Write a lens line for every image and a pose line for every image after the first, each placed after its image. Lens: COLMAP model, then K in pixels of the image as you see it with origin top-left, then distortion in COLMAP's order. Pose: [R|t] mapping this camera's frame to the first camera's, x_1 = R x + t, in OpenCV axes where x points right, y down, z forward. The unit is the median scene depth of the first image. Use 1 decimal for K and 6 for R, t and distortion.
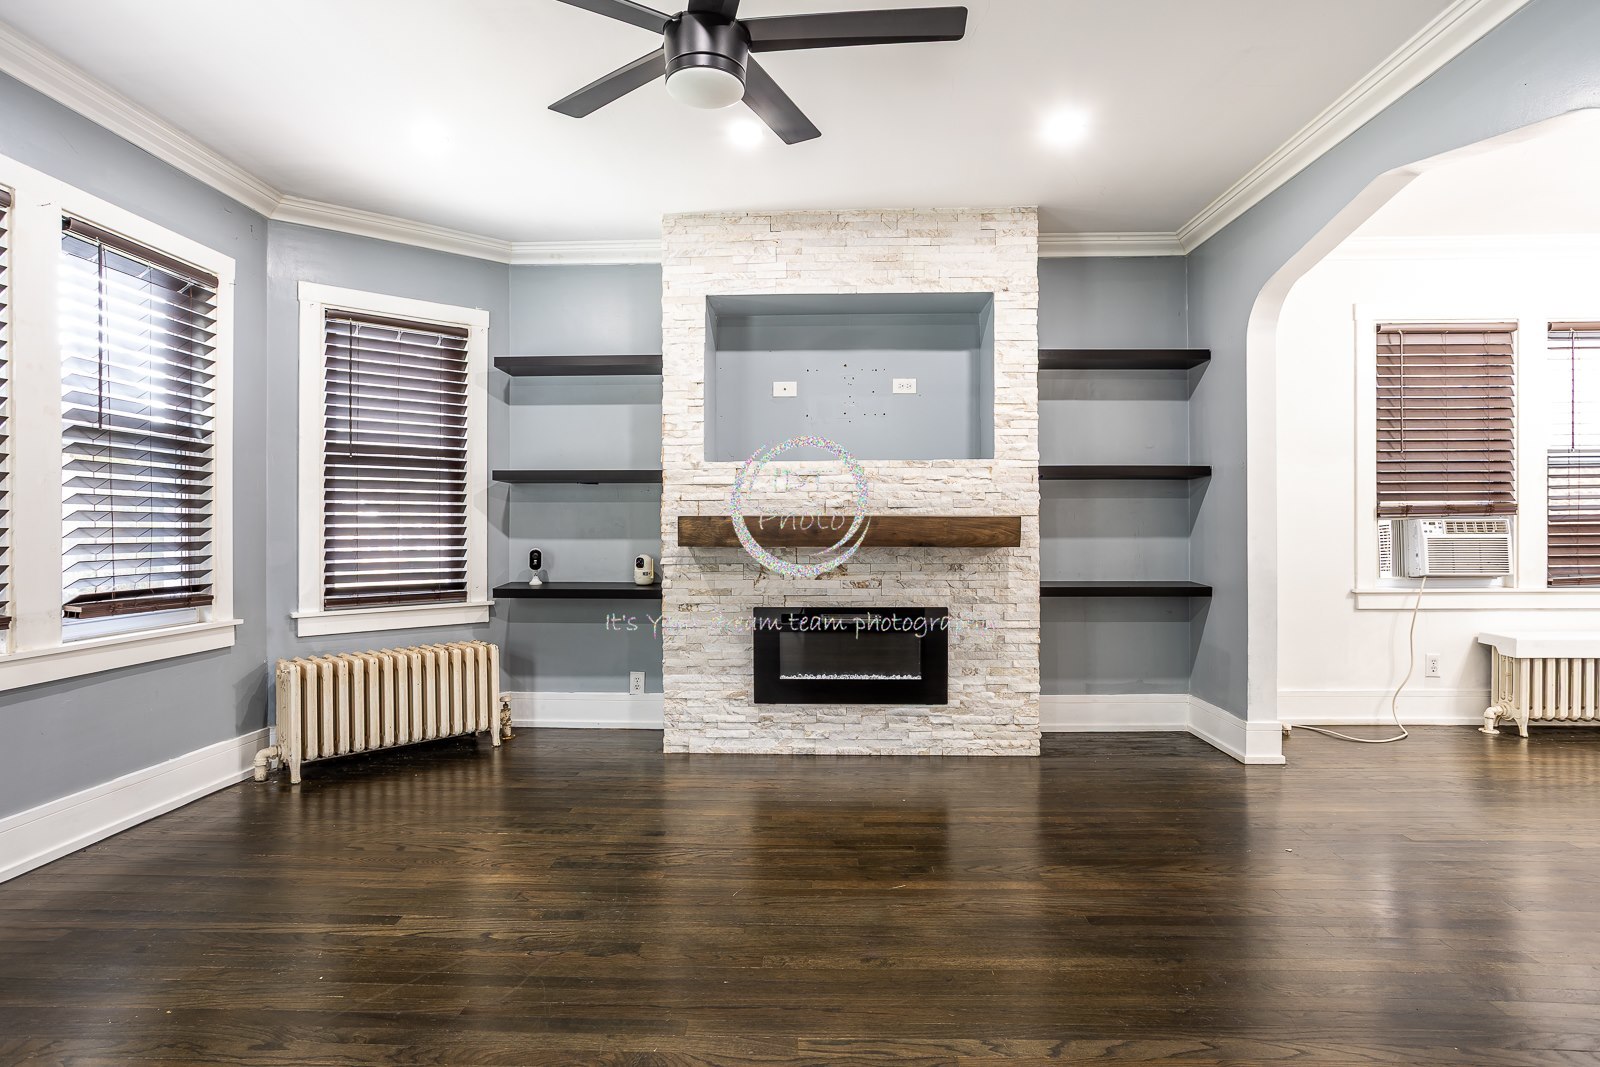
lens RADIAL K [[850.9, 0, 799.8], [0, 850.9, 528.5], [0, 0, 1]] dist [-0.059738, 0.044395]
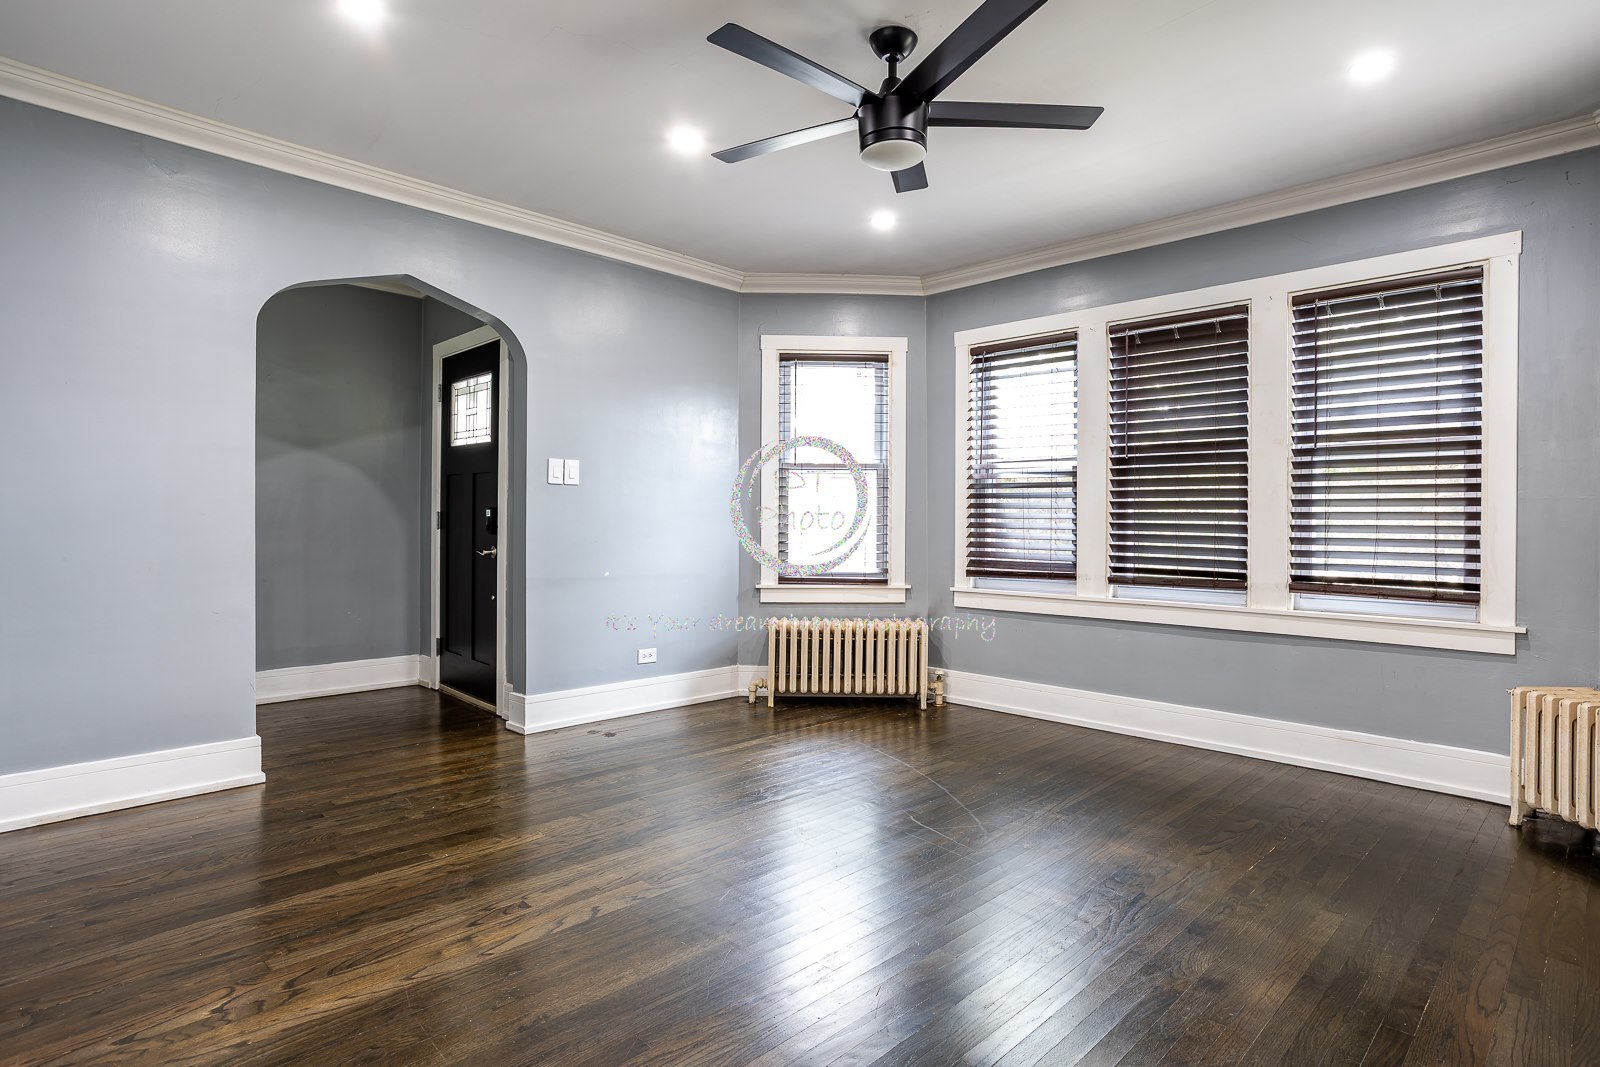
lens RADIAL K [[850.9, 0, 799.8], [0, 850.9, 528.5], [0, 0, 1]] dist [-0.059738, 0.044395]
pose [[-0.685166, 0.001986, -0.728385, 0.458122], [-0.005821, 0.999949, 0.008201, -0.000900], [0.728364, 0.009859, -0.685119, 0.929736]]
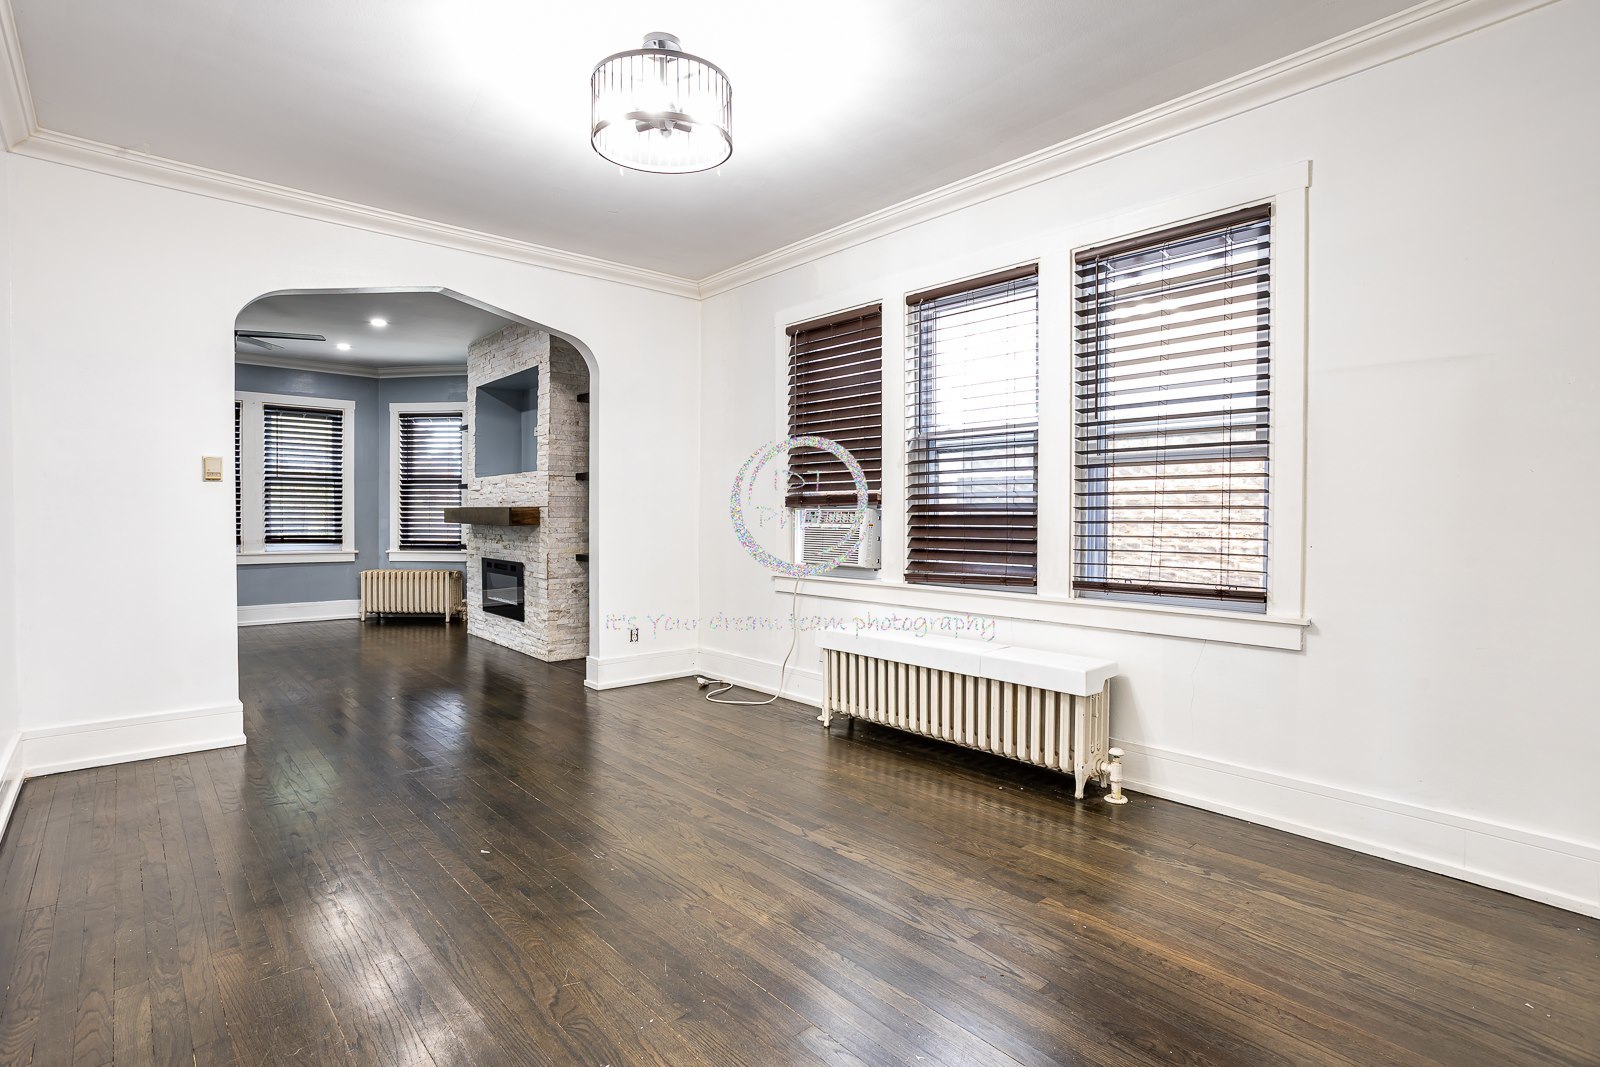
lens RADIAL K [[786.8, 0, 797.6], [0, 786.8, 523.0], [0, 0, 1]] dist [-0.055856, 0.037231]
pose [[0.685093, 0.013186, -0.728336, 1.613999], [-0.007609, 0.999911, 0.010946, -0.004572], [0.728415, -0.001957, 0.685133, 0.349925]]
